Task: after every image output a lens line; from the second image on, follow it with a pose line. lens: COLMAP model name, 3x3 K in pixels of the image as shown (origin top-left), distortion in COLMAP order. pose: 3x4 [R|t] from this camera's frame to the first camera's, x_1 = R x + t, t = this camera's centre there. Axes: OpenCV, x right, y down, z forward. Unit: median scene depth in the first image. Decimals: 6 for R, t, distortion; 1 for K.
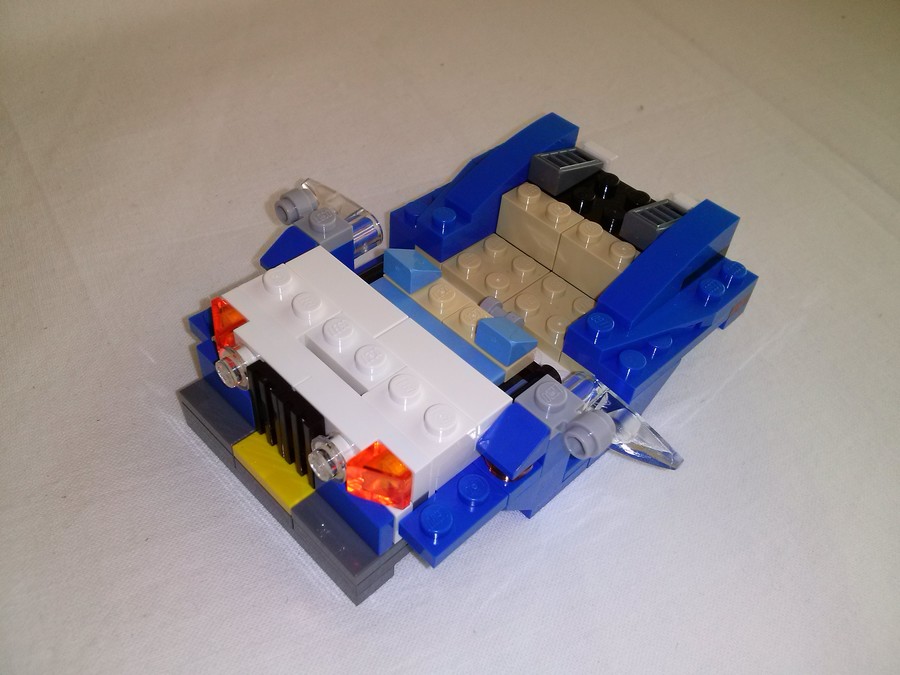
lens RADIAL K [[809.9, 0, 450.0], [0, 809.9, 337.5], [0, 0, 1]] dist [0.084416, -0.258673]
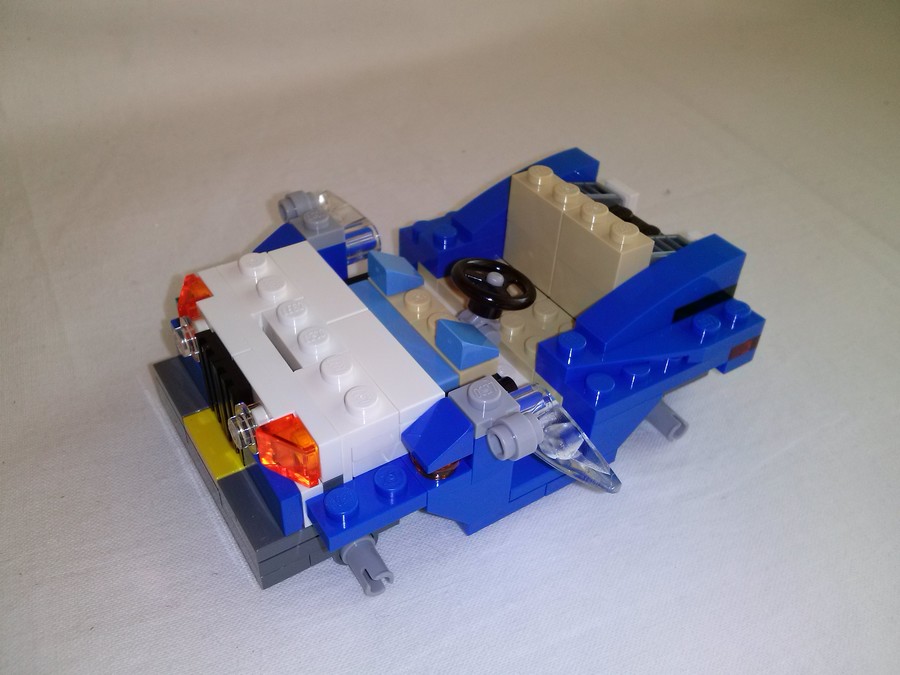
lens RADIAL K [[809.9, 0, 450.0], [0, 809.9, 337.5], [0, 0, 1]] dist [0.084416, -0.258673]
pose [[0.980661, 0.099582, -0.168484, 0.206753], [-0.119244, 0.986651, -0.110906, 0.101711], [0.155191, 0.128852, 0.979445, 0.045386]]
